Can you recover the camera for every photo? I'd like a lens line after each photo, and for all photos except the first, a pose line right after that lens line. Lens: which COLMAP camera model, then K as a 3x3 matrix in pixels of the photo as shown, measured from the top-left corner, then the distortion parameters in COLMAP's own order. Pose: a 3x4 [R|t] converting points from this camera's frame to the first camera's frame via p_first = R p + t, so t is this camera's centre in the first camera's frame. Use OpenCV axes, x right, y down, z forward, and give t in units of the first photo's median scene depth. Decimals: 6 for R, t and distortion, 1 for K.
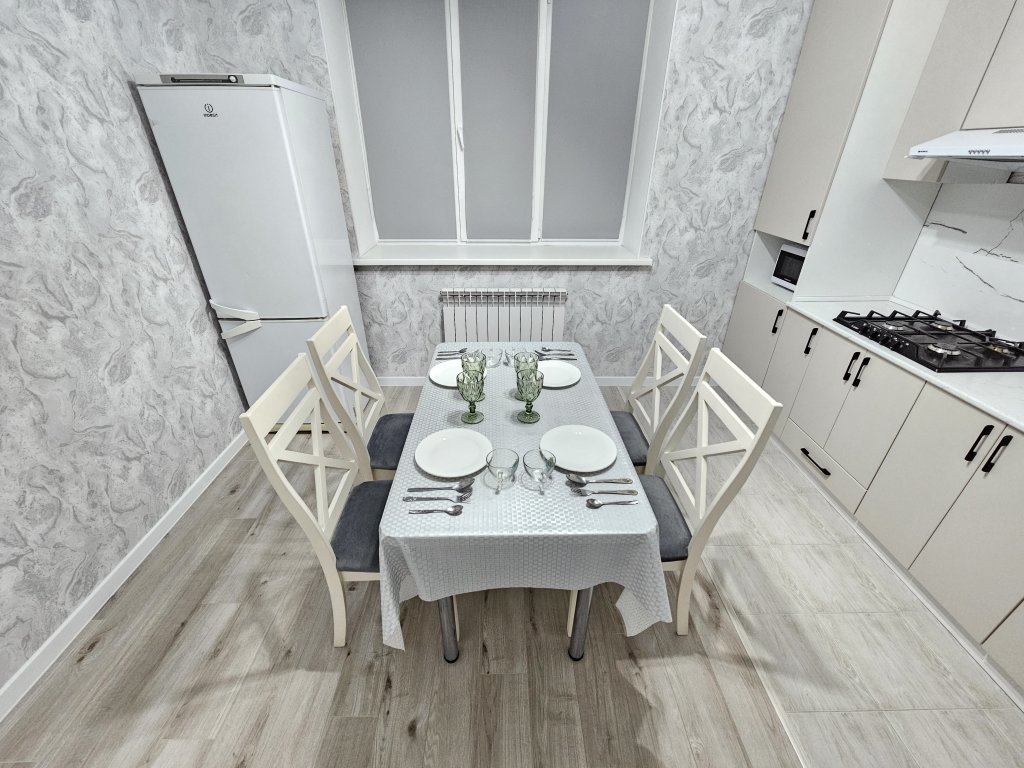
lens RADIAL K [[420.4, 0, 510.2], [0, 420.4, 388.8], [0, 0, 1]] dist [-0.001035, -0.000166]
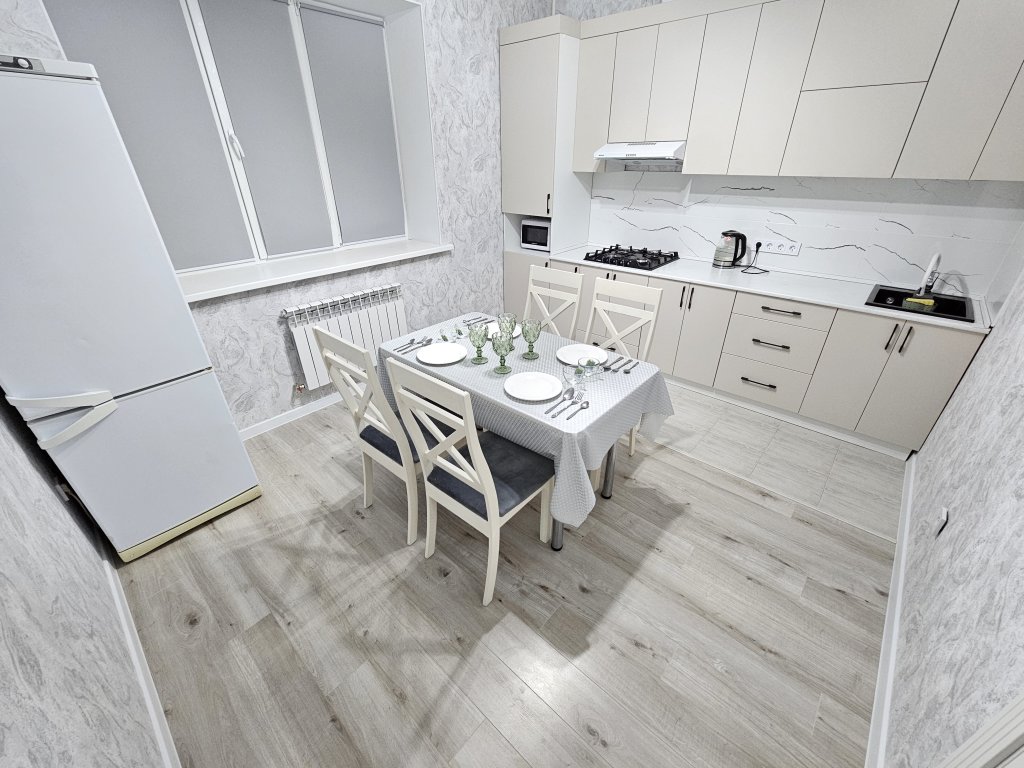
lens RADIAL K [[417.2, 0, 508.9], [0, 417.2, 390.7], [0, 0, 1]] dist [-0.004760, 0.000593]
pose [[0.682263, -0.367668, 0.631931, -0.589146], [0.369170, 0.919313, 0.136298, -0.024694], [-0.631055, 0.140299, 0.762946, 0.030622]]
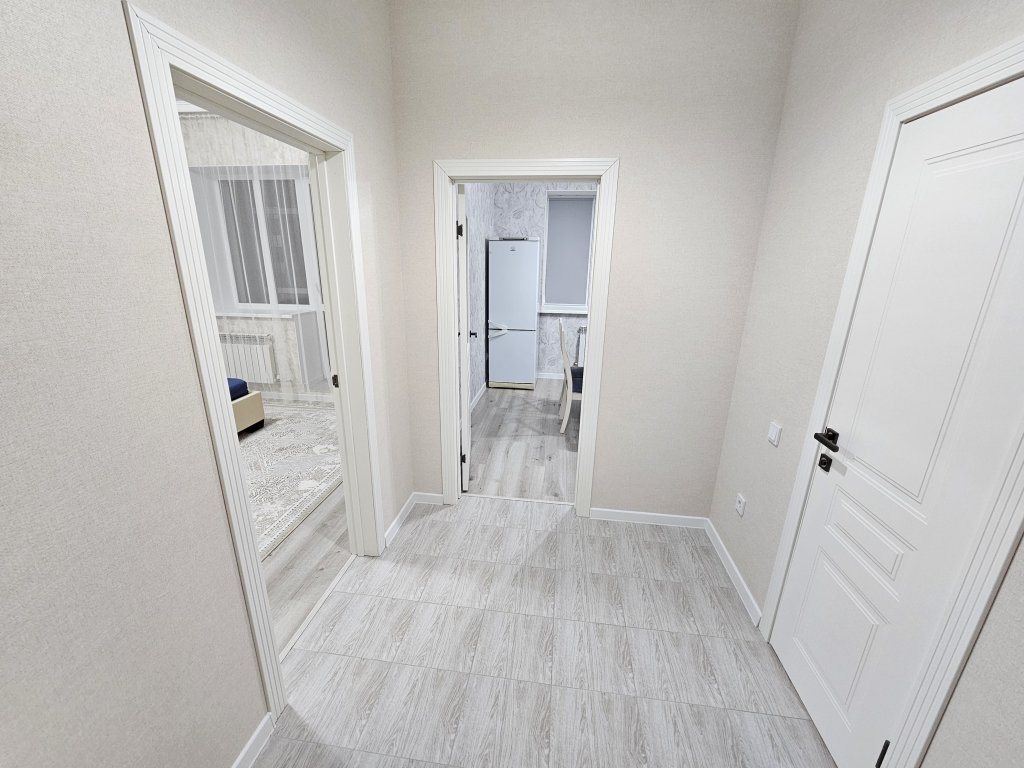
lens RADIAL K [[419.8, 0, 509.0], [0, 419.8, 389.5], [0, 0, 1]] dist [-0.001644, 0.000636]
pose [[0.989321, 0.053996, -0.135381, -0.267189], [-0.081248, 0.975451, -0.204682, 0.628243], [0.121006, 0.213495, 0.969421, -1.159253]]
